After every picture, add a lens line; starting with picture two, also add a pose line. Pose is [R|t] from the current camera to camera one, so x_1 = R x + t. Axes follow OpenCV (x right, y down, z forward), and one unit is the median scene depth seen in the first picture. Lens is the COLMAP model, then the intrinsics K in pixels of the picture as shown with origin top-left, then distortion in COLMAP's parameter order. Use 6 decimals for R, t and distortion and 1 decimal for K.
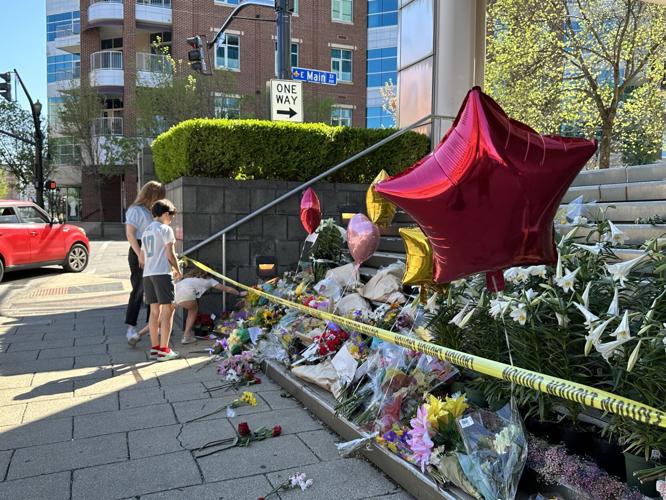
lens RADIAL K [[617.5, 0, 338.7], [0, 617.5, 246.8], [0, 0, 1]] dist [0.178802, -0.349596]
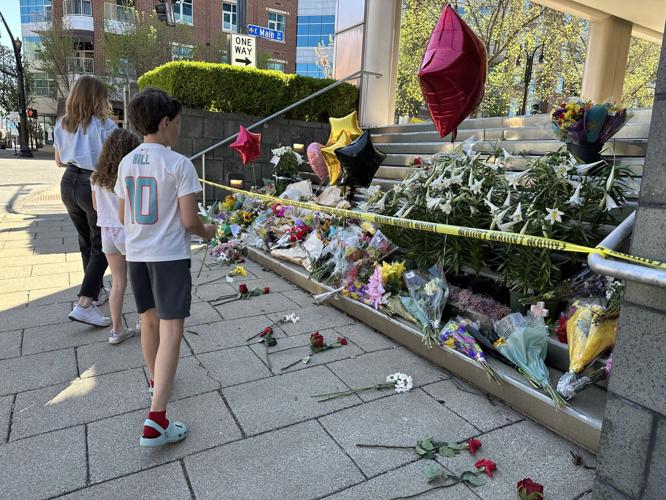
lens RADIAL K [[468.9, 0, 333.0], [0, 468.9, 250.0], [0, 0, 1]] dist [0.069198, -0.075739]
pose [[0.989850, 0.015545, 0.141261, -0.079913], [-0.036812, 0.988120, 0.149211, 0.028114], [-0.137264, -0.152896, 0.978663, -0.051038]]
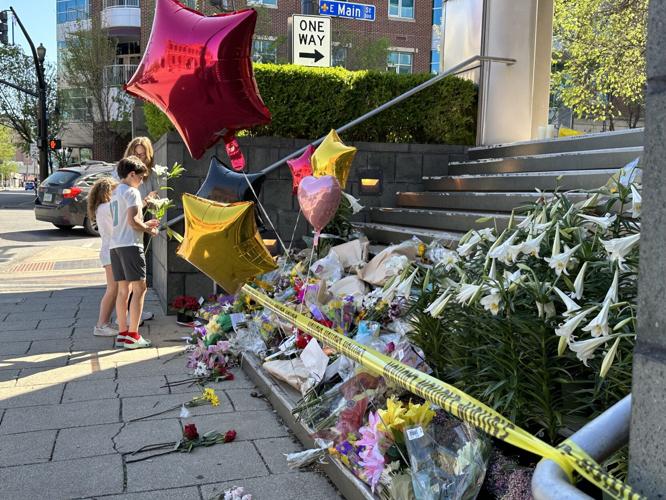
lens RADIAL K [[743.9, 0, 328.9], [0, 743.9, 251.3], [0, 0, 1]] dist [0.201146, -0.450516]
pose [[0.995028, 0.022272, -0.097074, 0.097268], [-0.018583, 0.999076, 0.038747, 0.006299], [0.097848, -0.036750, 0.994523, 0.021532]]
